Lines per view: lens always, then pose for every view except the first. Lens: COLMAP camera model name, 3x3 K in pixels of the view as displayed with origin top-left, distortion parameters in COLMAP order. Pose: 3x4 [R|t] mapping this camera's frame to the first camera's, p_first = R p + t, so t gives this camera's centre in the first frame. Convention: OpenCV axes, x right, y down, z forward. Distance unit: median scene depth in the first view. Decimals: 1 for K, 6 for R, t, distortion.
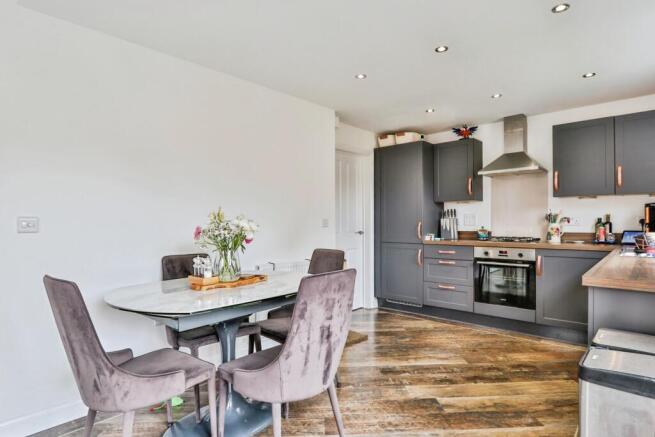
lens RADIAL K [[347.5, 0, 327.5], [0, 347.5, 218.5], [0, 0, 1]] dist [-0.029190, 0.000077]
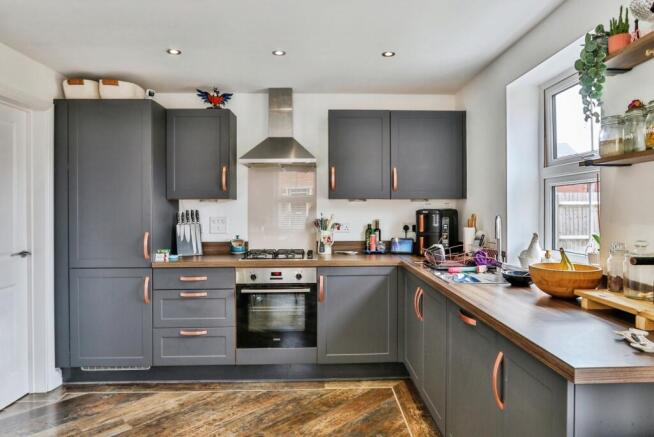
lens RADIAL K [[413.1, 0, 331.2], [0, 413.1, 210.0], [0, 0, 1]] dist [-0.009685, -0.000576]
pose [[0.709430, 0.000216, 0.704775, -0.016516], [-0.004064, 0.999985, 0.003785, -0.035327], [-0.704764, -0.005550, 0.709420, 0.272207]]
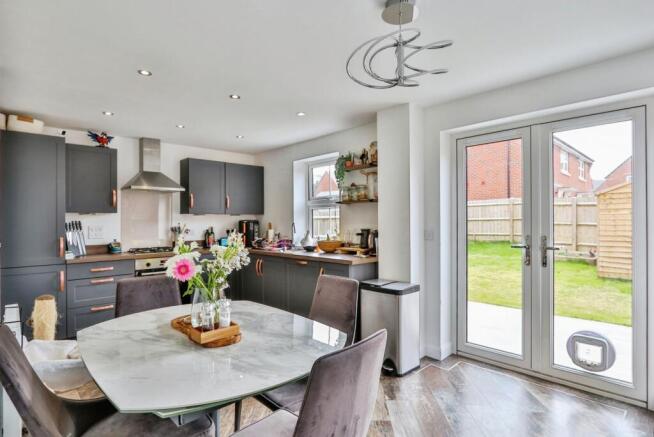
lens RADIAL K [[346.9, 0, 327.0], [0, 346.9, 218.5], [0, 0, 1]] dist [-0.029190, 0.000077]
pose [[0.071213, 0.011184, 0.997398, -0.513360], [0.000990, 0.999936, -0.011283, -0.026098], [-0.997461, 0.001791, 0.071198, 0.345423]]
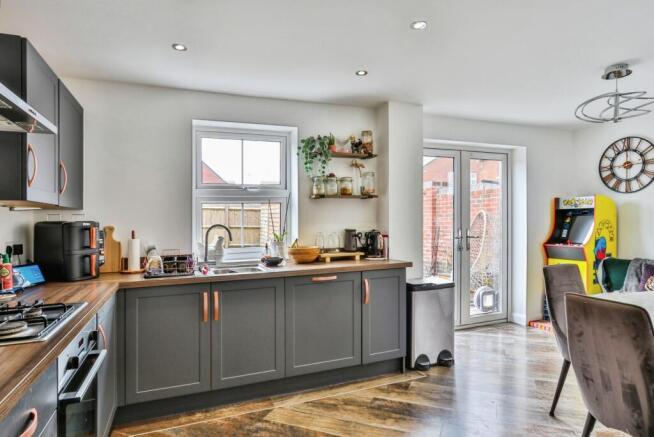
lens RADIAL K [[383.8, 0, 327.0], [0, 383.8, 234.7], [0, 0, 1]] dist [-0.018495, -0.000083]
pose [[-0.905743, 0.003765, 0.423811, 0.087393], [0.017326, 0.999454, 0.028149, -0.021560], [-0.423474, 0.032838, -0.905313, 1.118285]]
